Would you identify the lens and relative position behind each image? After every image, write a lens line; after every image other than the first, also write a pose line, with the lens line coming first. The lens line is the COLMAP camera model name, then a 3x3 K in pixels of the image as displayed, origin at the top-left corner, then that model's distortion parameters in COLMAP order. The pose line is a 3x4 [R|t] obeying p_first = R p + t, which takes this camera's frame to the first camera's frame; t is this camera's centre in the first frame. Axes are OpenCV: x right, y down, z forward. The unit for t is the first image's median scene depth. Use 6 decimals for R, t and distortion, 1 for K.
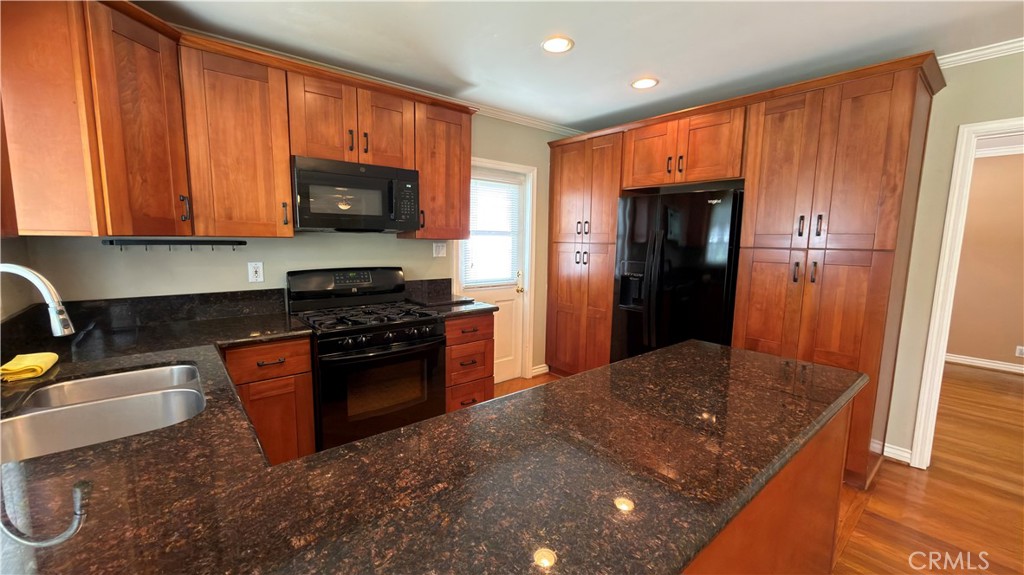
lens RADIAL K [[405.5, 0, 512.0], [0, 405.5, 287.5], [0, 0, 1]] dist [0.000141, -0.000051]
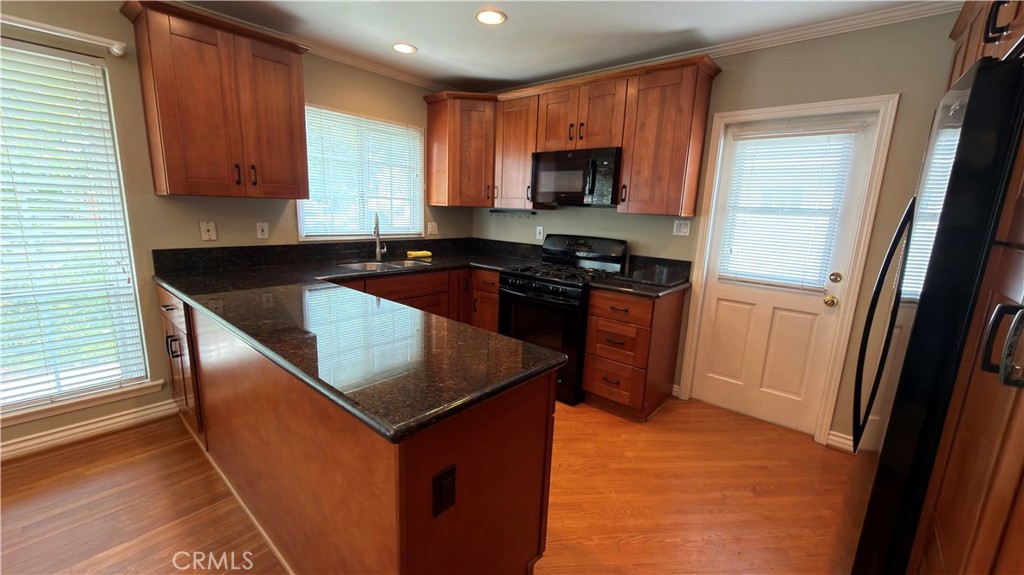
lens RADIAL K [[405.5, 0, 512.0], [0, 405.5, 287.5], [0, 0, 1]] dist [0.000141, -0.000051]
pose [[0.171779, 0.182293, -0.968122, 0.756958], [-0.156615, 0.975285, 0.155853, -0.051293], [0.972607, 0.124850, 0.196083, 0.543202]]
